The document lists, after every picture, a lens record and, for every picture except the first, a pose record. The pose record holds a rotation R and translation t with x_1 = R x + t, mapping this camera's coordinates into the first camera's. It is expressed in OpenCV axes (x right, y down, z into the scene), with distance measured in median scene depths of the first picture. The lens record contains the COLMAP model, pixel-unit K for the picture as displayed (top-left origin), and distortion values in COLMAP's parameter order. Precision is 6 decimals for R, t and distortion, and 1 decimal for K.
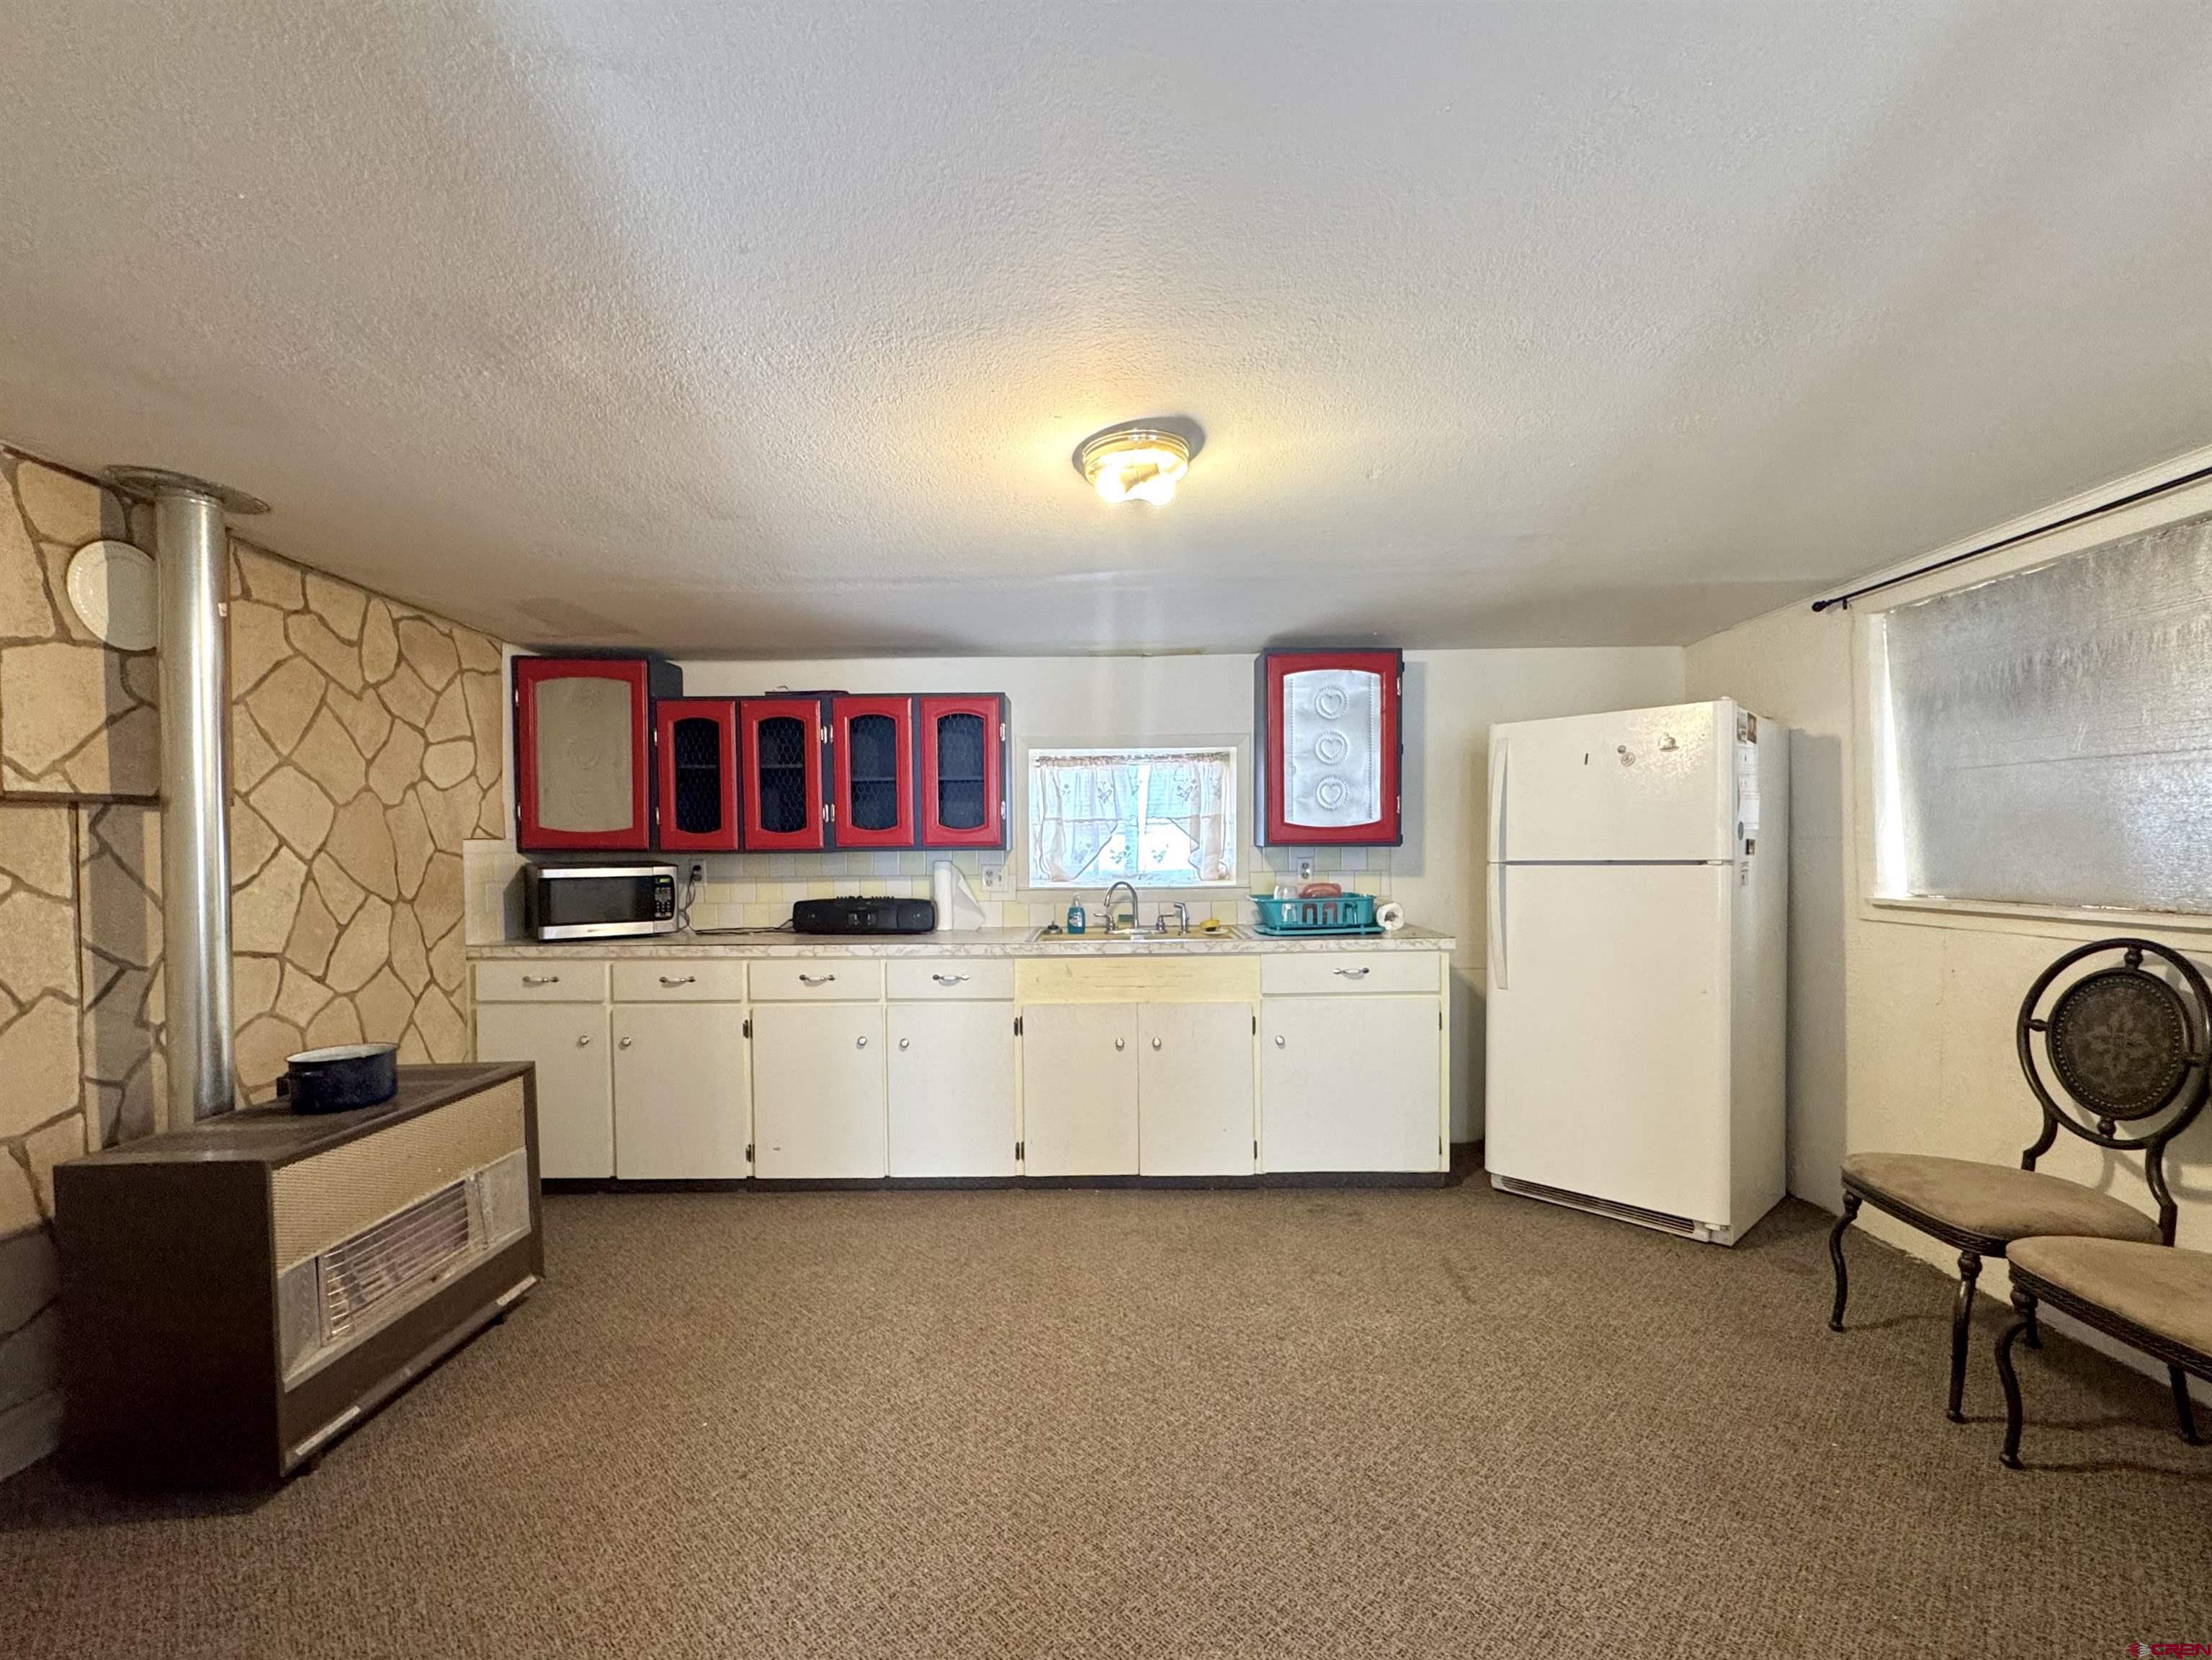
lens RADIAL K [[976.4, 0, 1107.1], [0, 976.4, 860.3], [0, 0, 1]] dist [-0.002866, -0.000378]
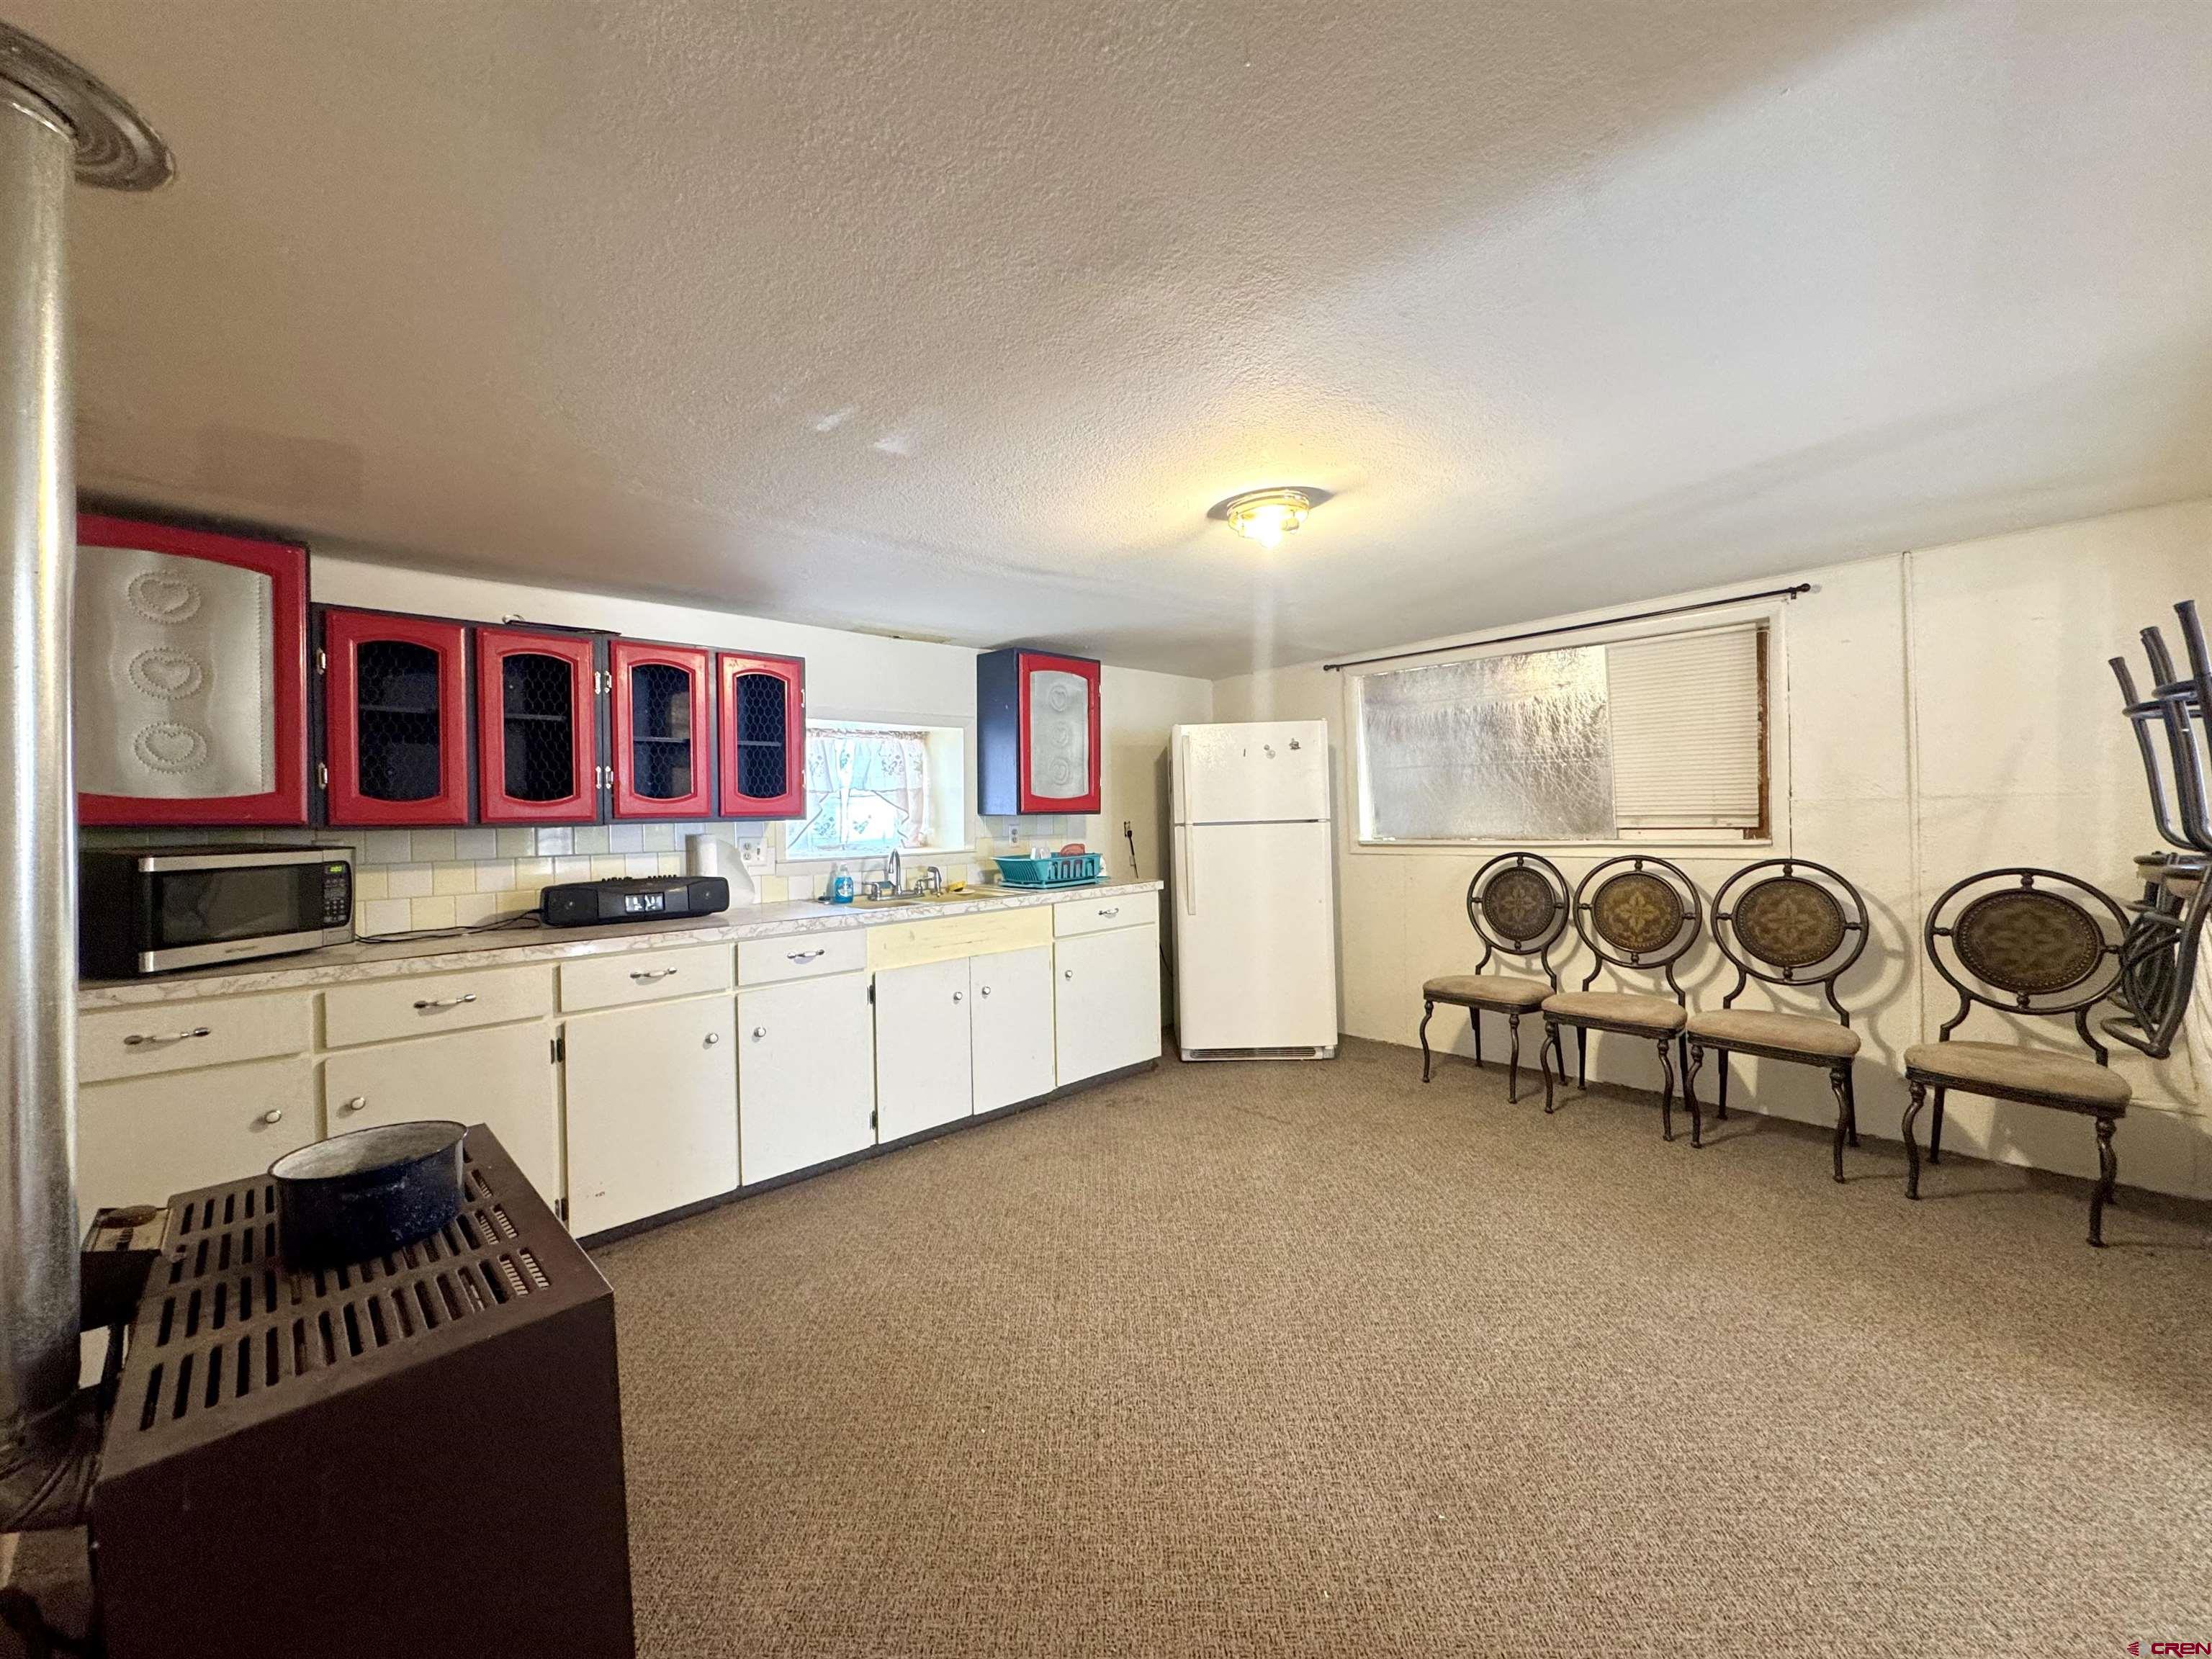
lens RADIAL K [[876.2, 0, 1108.0], [0, 876.2, 819.4], [0, 0, 1]] dist [0.000250, 0.000021]
pose [[0.710152, -0.009745, 0.703981, -0.527585], [0.025203, 0.999615, -0.011586, 0.006576], [-0.703597, 0.025970, 0.710124, 0.180451]]
